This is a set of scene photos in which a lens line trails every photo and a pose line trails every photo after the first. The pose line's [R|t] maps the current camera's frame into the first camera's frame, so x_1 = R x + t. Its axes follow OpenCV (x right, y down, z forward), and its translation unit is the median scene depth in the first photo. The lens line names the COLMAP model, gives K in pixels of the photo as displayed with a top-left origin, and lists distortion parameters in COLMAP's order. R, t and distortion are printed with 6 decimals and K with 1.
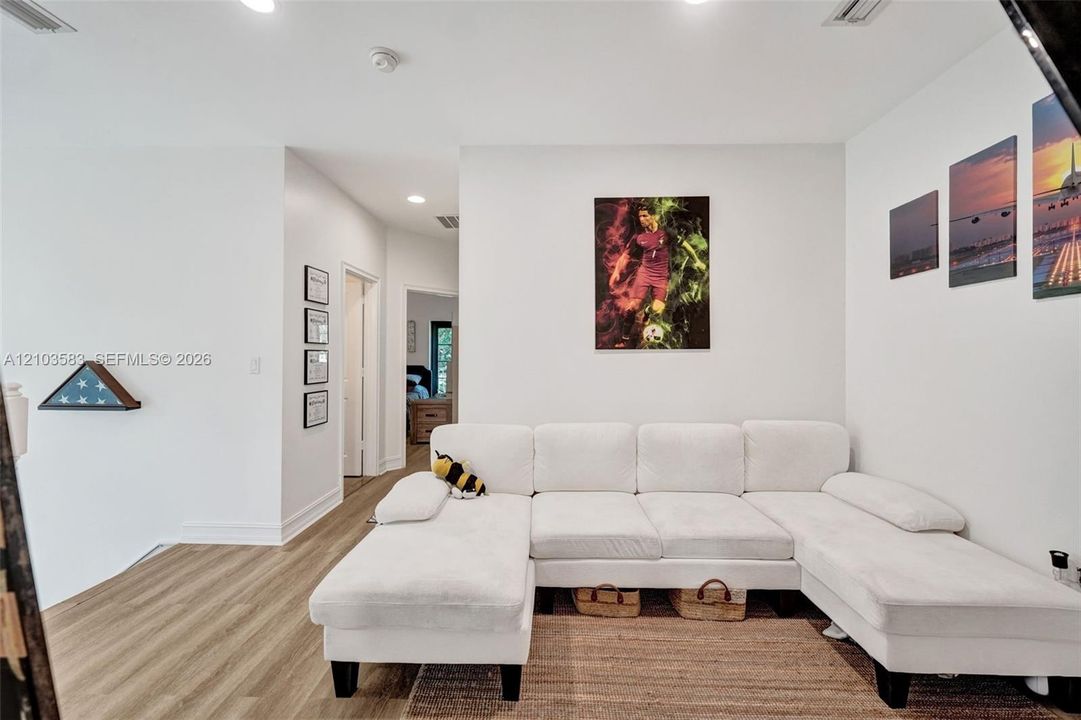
lens RADIAL K [[442.6, 0, 540.0], [0, 442.6, 361.7], [0, 0, 1]] dist [-0.025218, 0.000155]
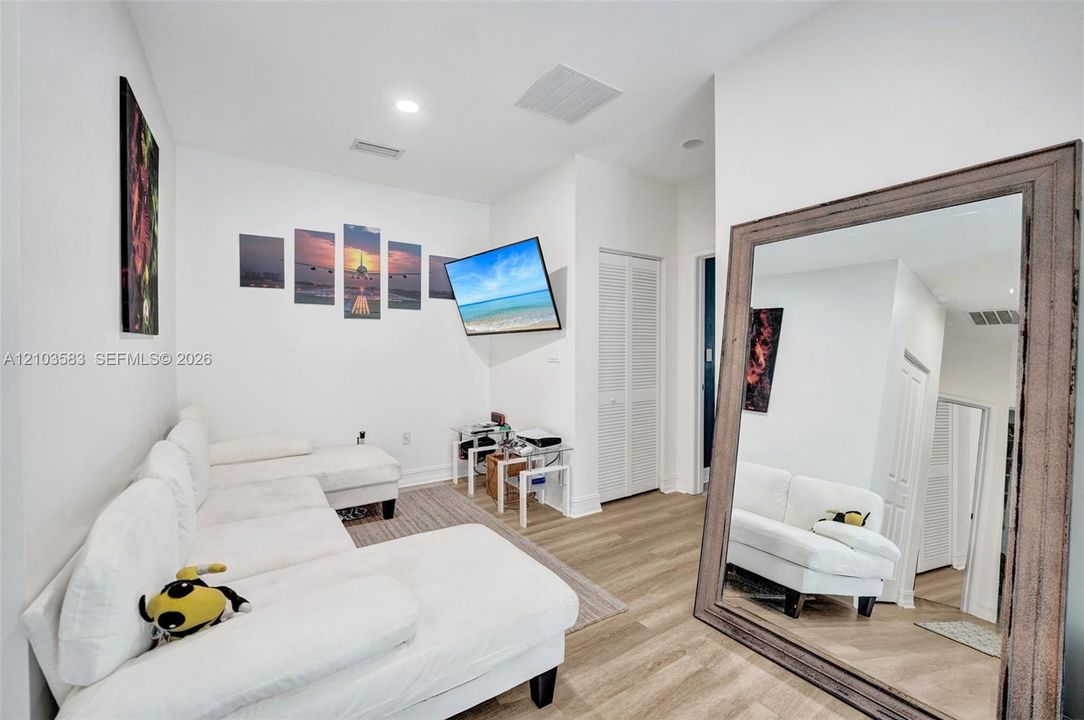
lens RADIAL K [[443.8, 0, 541.5], [0, 443.8, 361.7], [0, 0, 1]] dist [-0.025218, 0.000155]
pose [[-0.588628, -0.024965, 0.808018, -0.989535], [0.004846, 0.999396, 0.034408, -0.003386], [-0.808389, 0.024170, -0.588152, 1.282593]]
